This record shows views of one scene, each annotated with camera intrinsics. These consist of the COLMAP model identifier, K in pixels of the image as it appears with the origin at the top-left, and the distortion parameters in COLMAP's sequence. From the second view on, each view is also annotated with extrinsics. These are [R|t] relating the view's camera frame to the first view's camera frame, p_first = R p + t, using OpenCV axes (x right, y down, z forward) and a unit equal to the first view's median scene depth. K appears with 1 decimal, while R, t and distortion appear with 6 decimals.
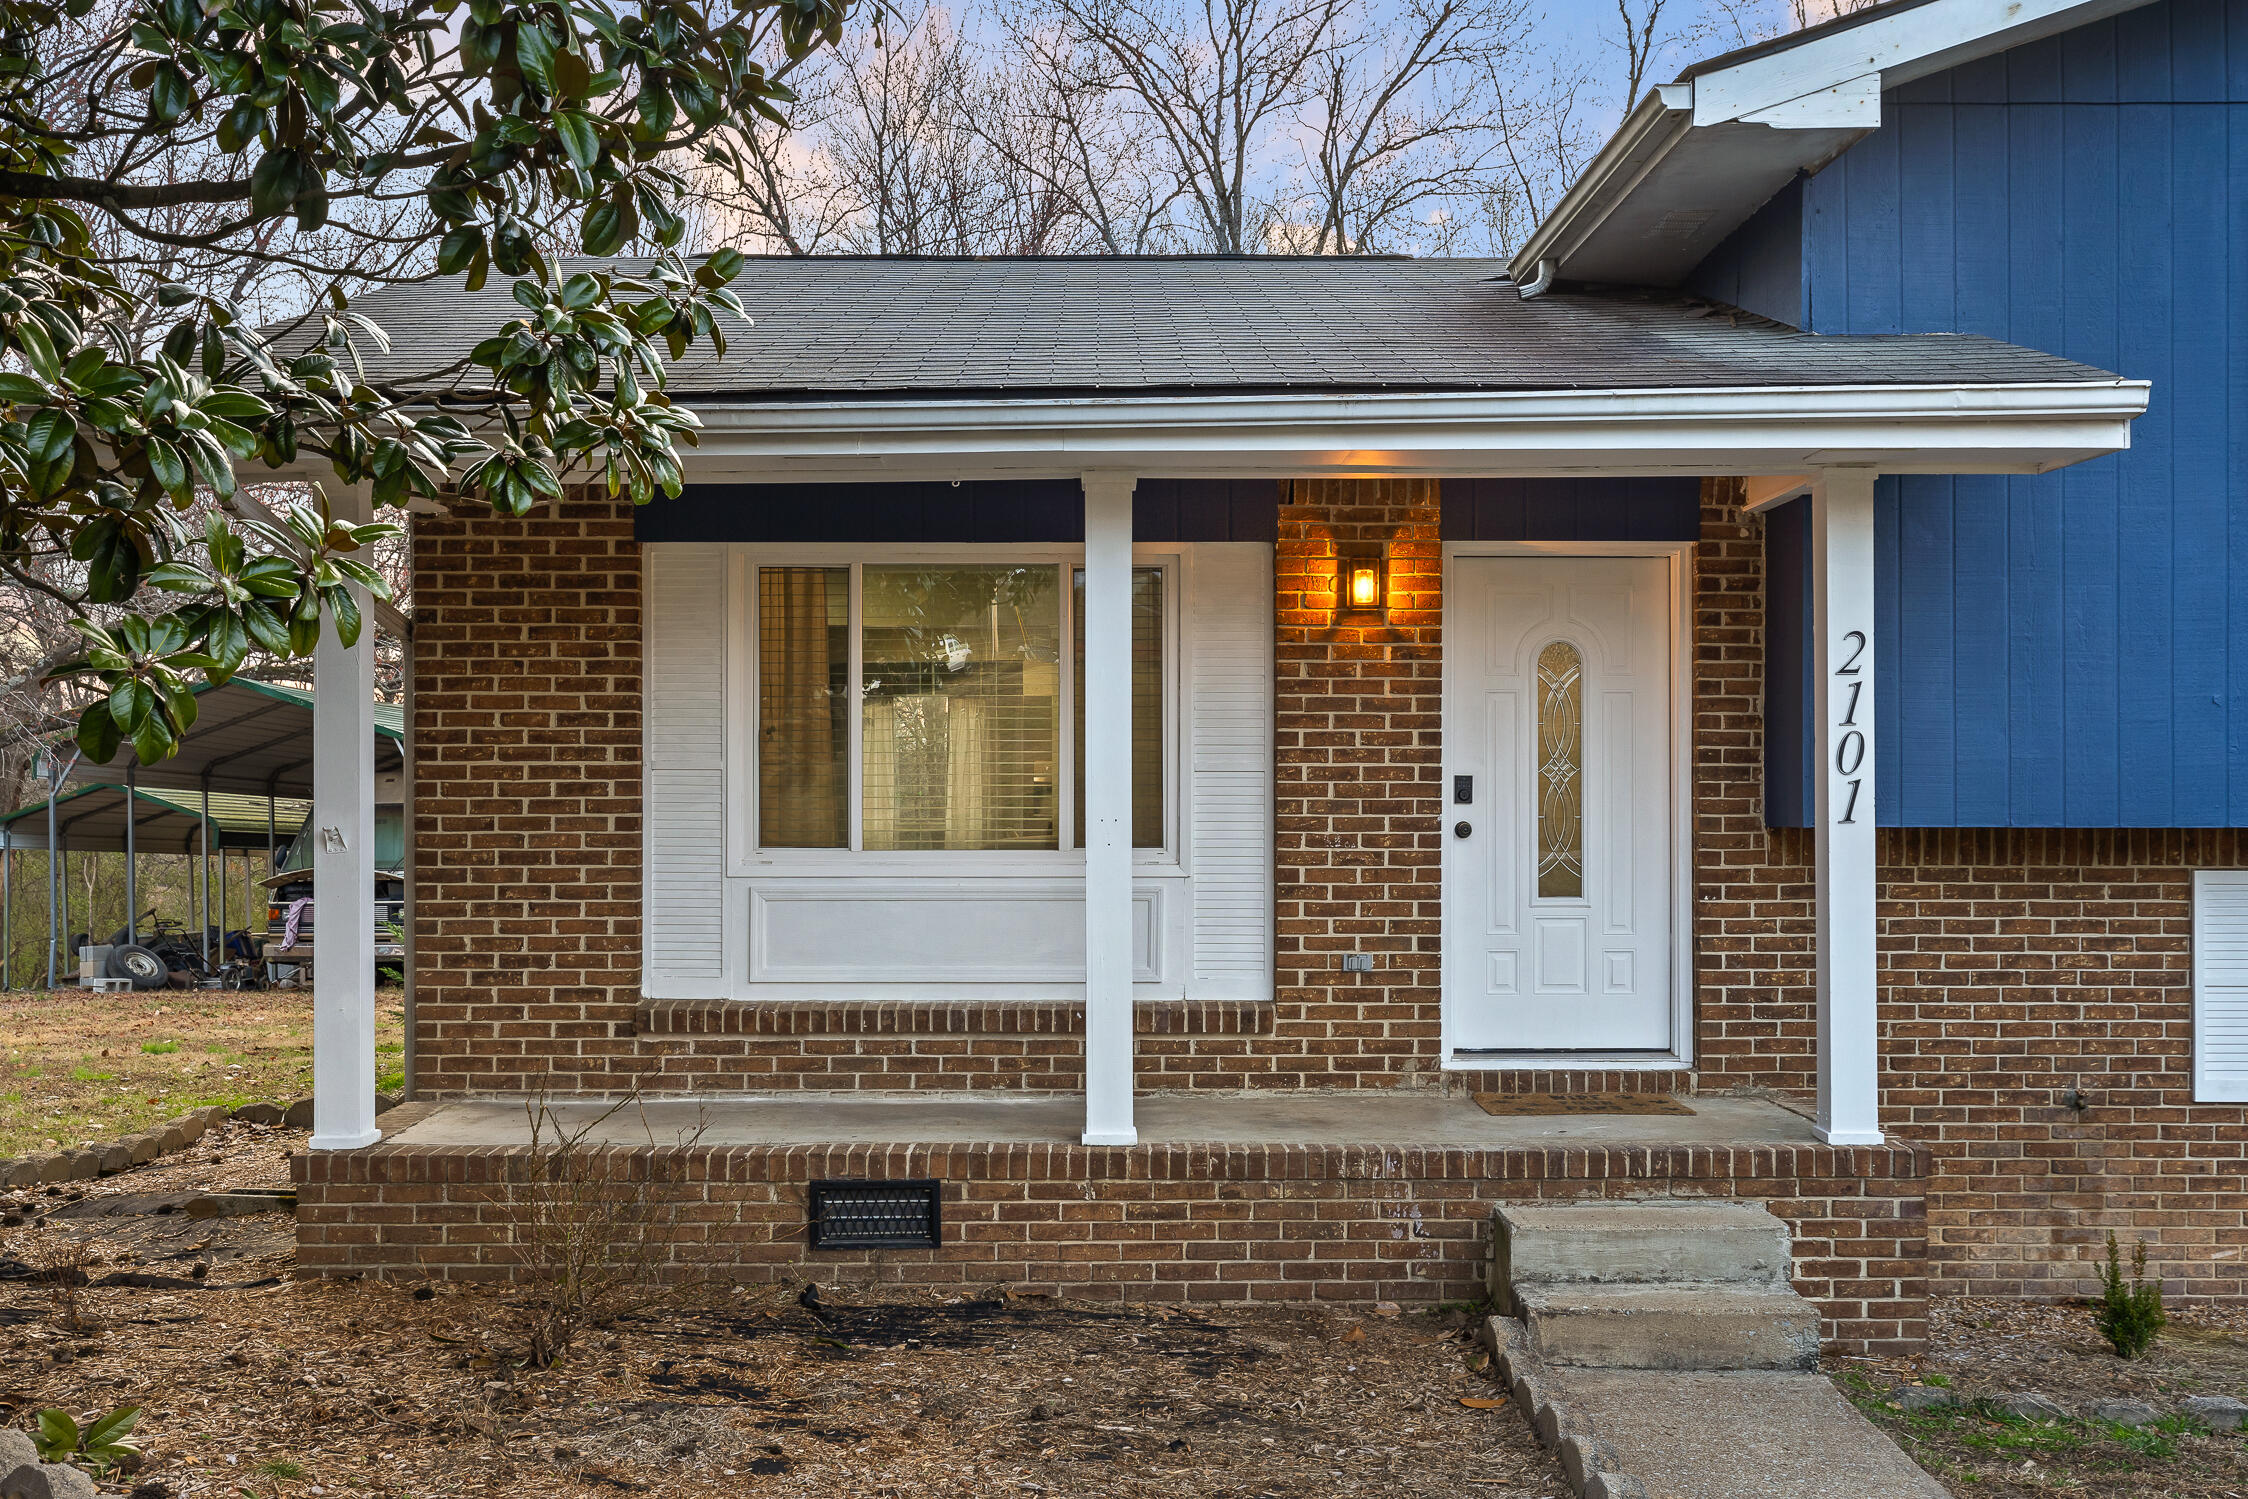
lens RADIAL K [[2160.5, 0, 1123.2], [0, 2160.5, 783.3], [0, 0, 1]] dist [0.015024, -0.003471]
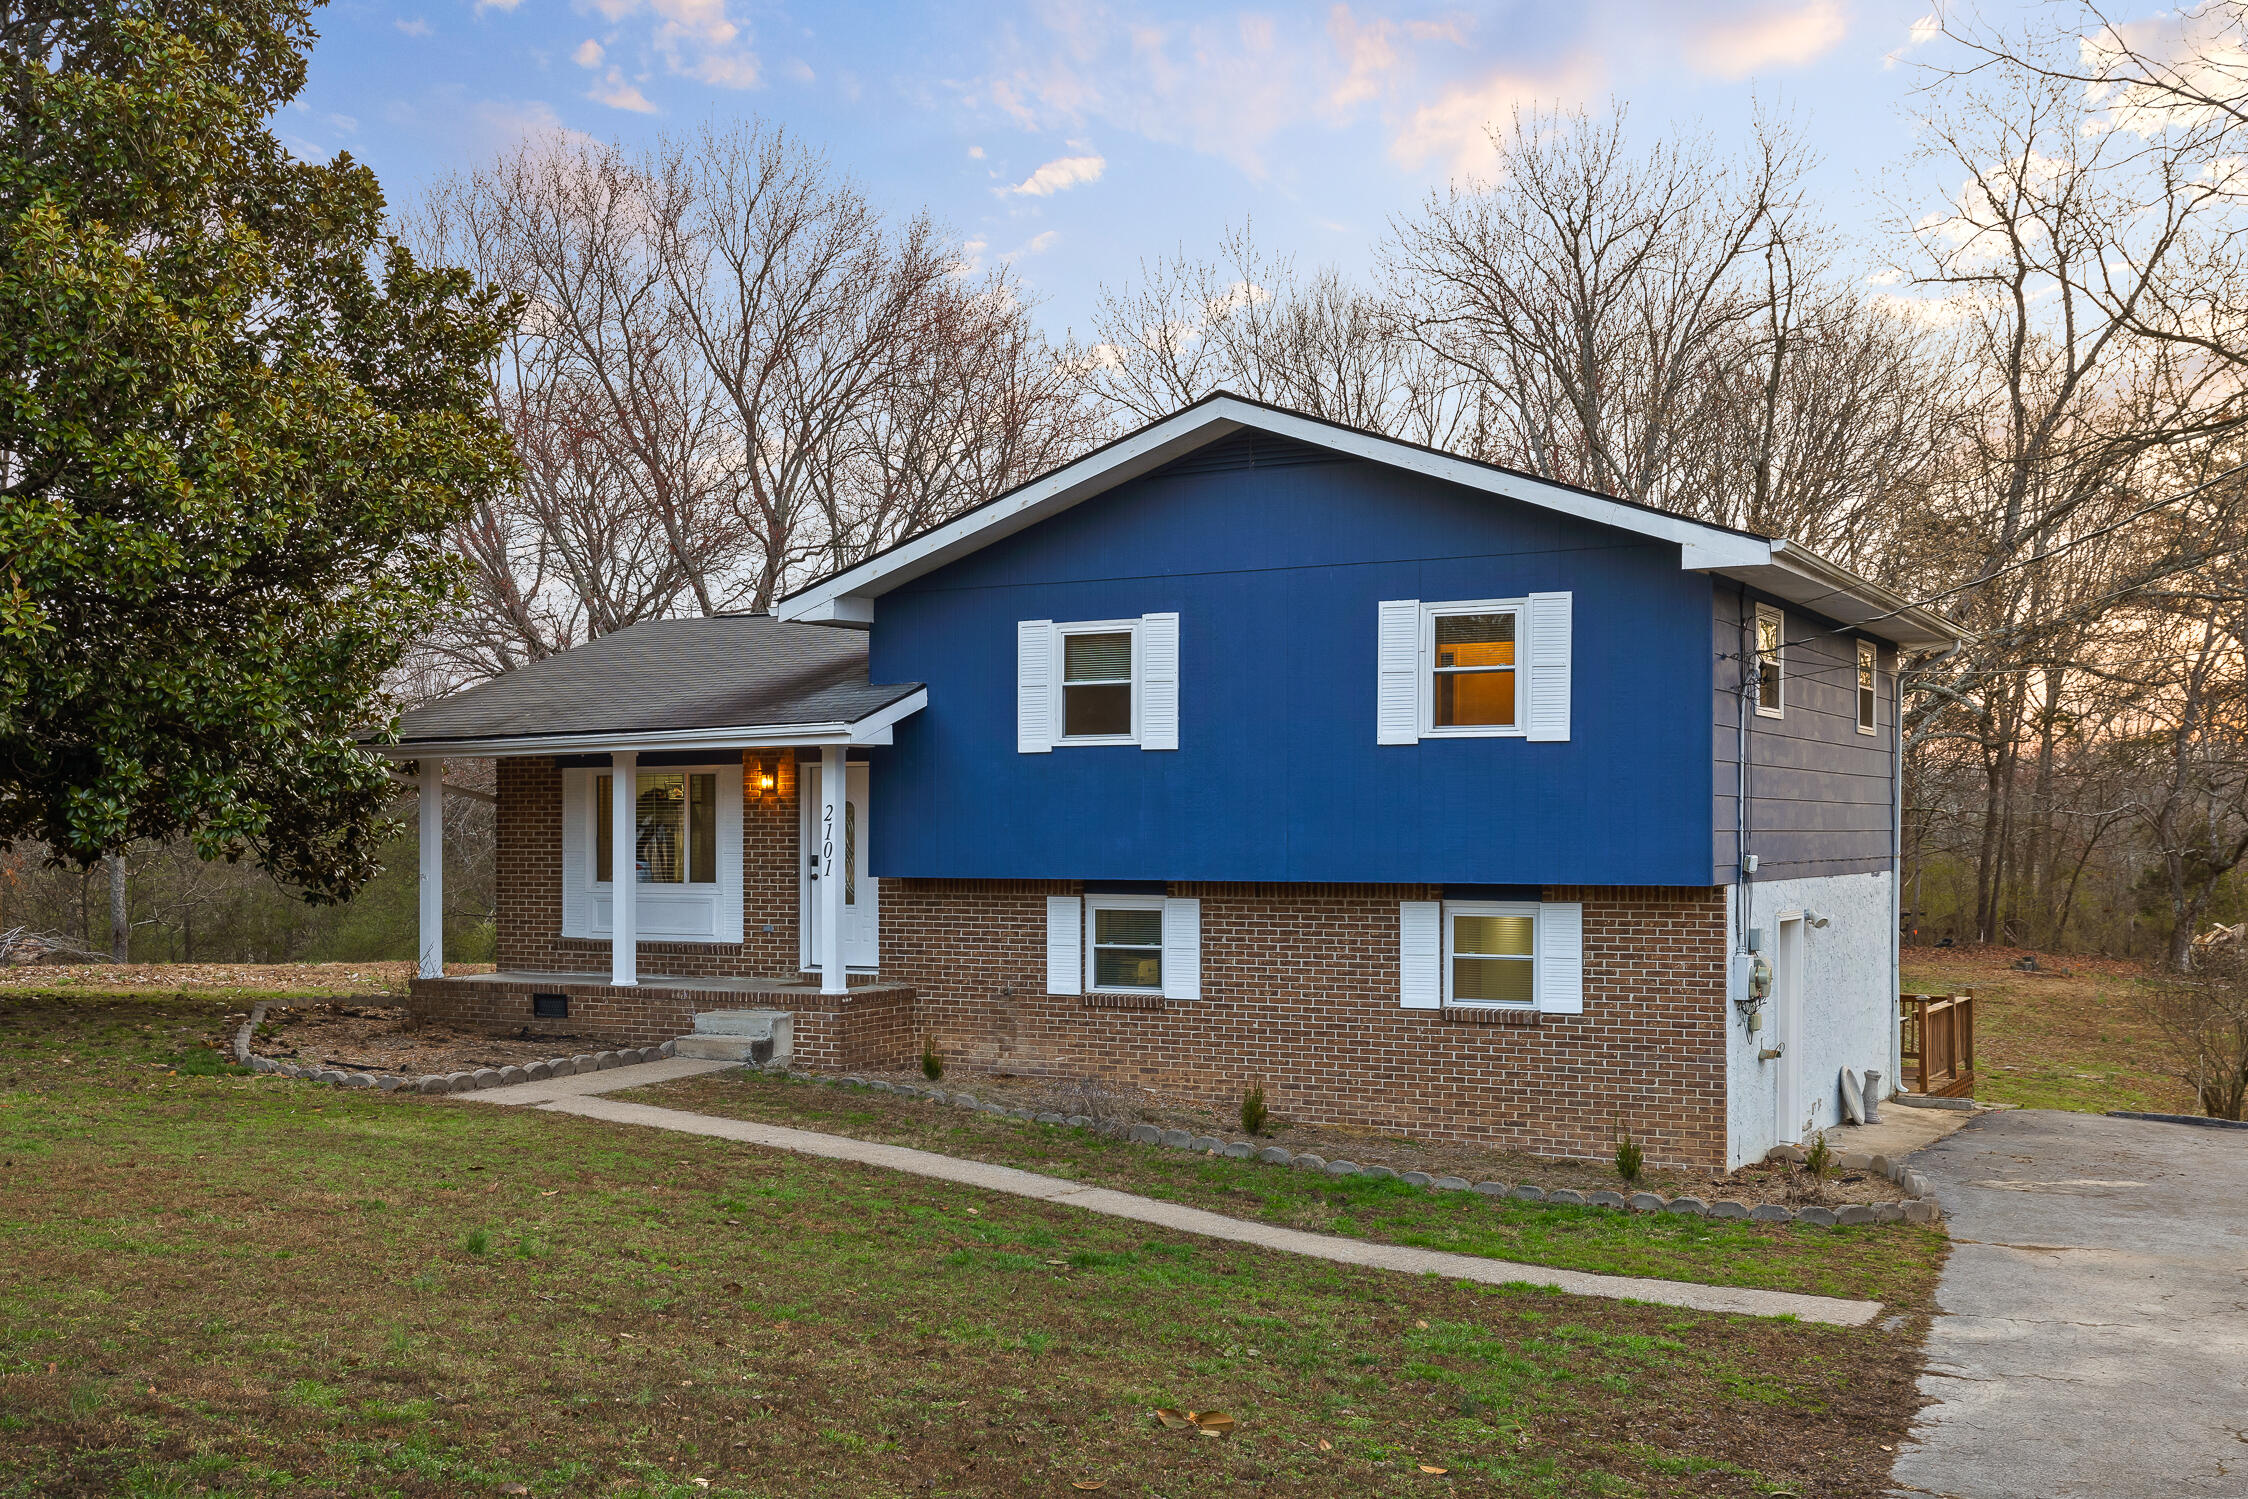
lens RADIAL K [[2160.5, 0, 1123.2], [0, 2160.5, 783.3], [0, 0, 1]] dist [0.015024, -0.003471]
pose [[0.875288, -0.012974, -0.483429, 1.712974], [0.004999, 0.999829, -0.017782, -0.041437], [0.483577, 0.013148, 0.875203, -1.037688]]
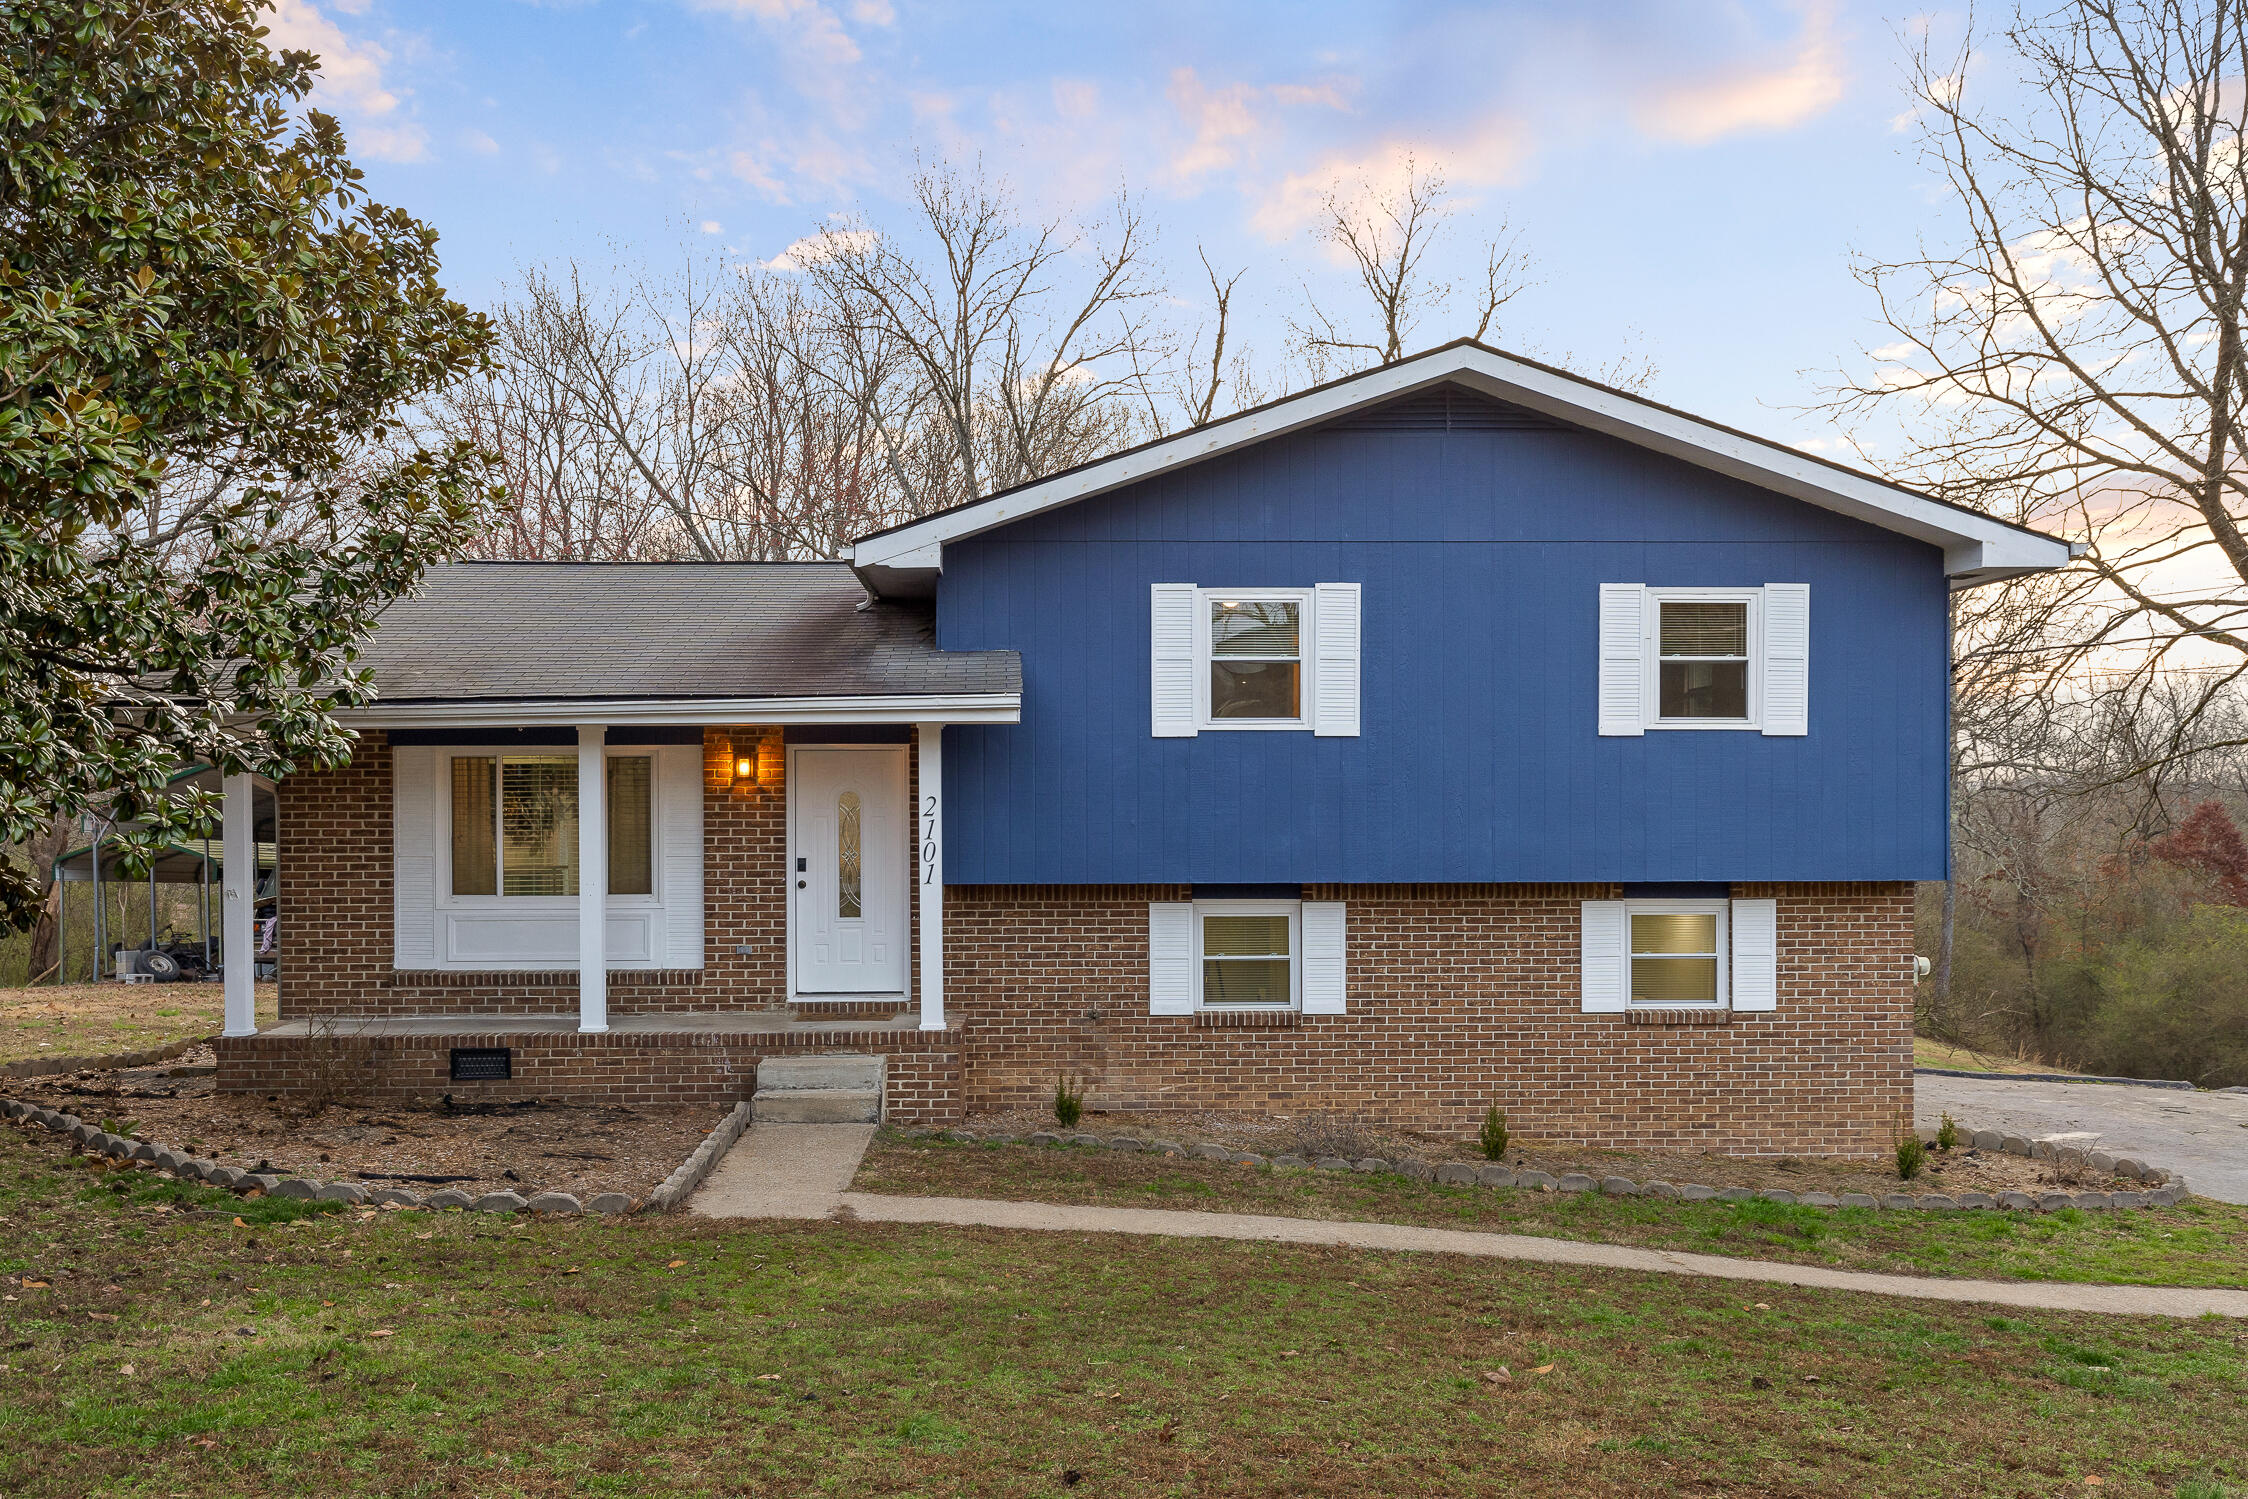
lens RADIAL K [[2014.8, 0, 1124.5], [0, 2014.8, 824.5], [0, 0, 1]] dist [0.012093, 0.000410]
pose [[0.999886, -0.003937, 0.014545, 0.441564], [0.003767, 0.999924, 0.011704, -0.057013], [-0.014590, -0.011648, 0.999826, -0.915969]]
